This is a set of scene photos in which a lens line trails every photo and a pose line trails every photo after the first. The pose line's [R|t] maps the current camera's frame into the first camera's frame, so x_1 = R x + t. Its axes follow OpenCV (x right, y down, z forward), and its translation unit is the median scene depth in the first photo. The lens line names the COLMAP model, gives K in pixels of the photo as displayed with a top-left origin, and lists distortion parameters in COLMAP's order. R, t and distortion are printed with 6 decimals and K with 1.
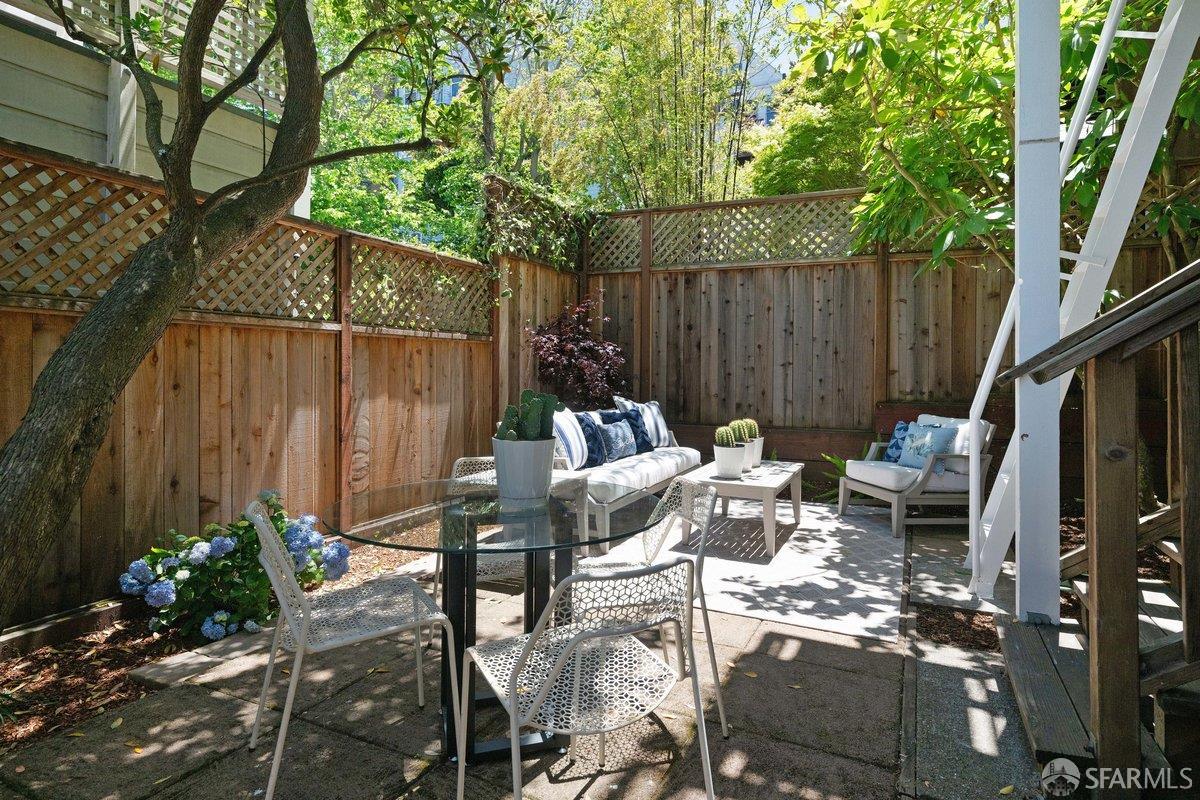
lens RADIAL K [[646.7, 0, 600.2], [0, 646.7, 361.3], [0, 0, 1]] dist [0.000188, 0.000069]
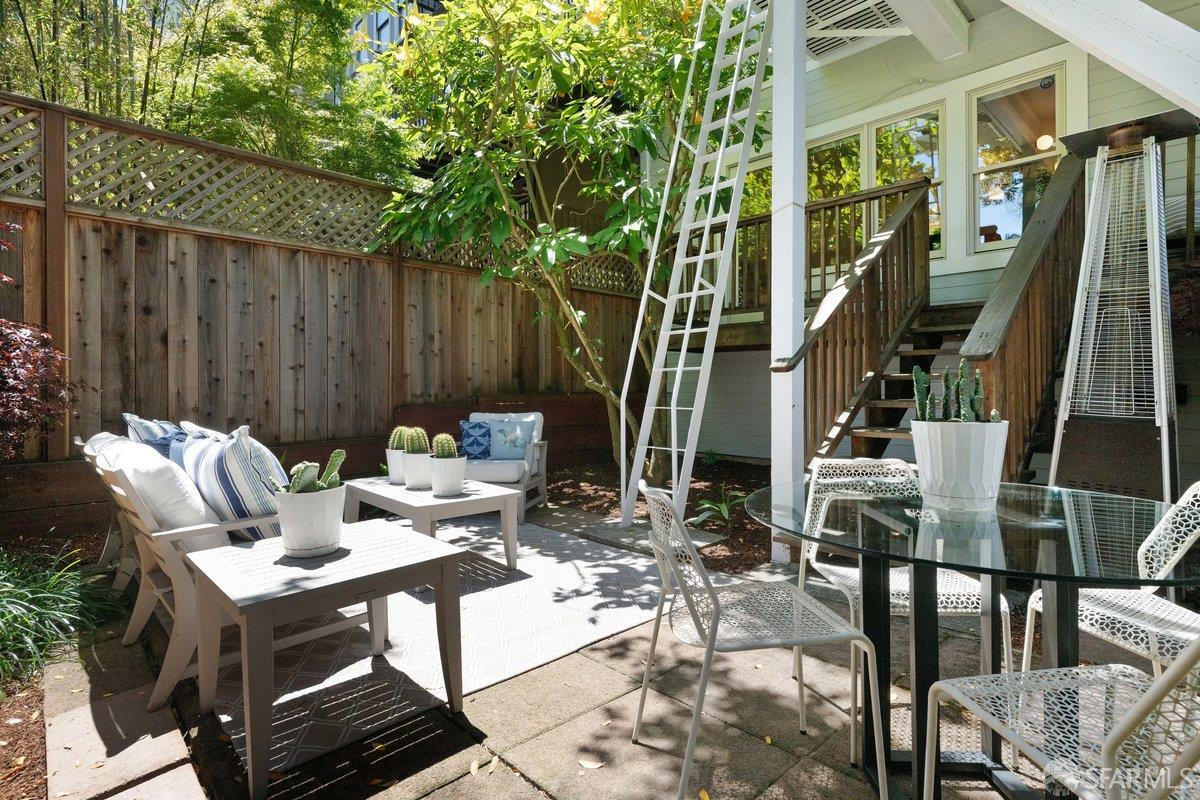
lens RADIAL K [[603.1, 0, 600.2], [0, 603.1, 384.1], [0, 0, 1]] dist [-0.000374, -0.000303]
pose [[0.355519, -0.008770, 0.934628, -0.308518], [0.000312, 0.999957, 0.009265, 0.020176], [-0.934669, -0.003002, 0.355507, 0.368597]]
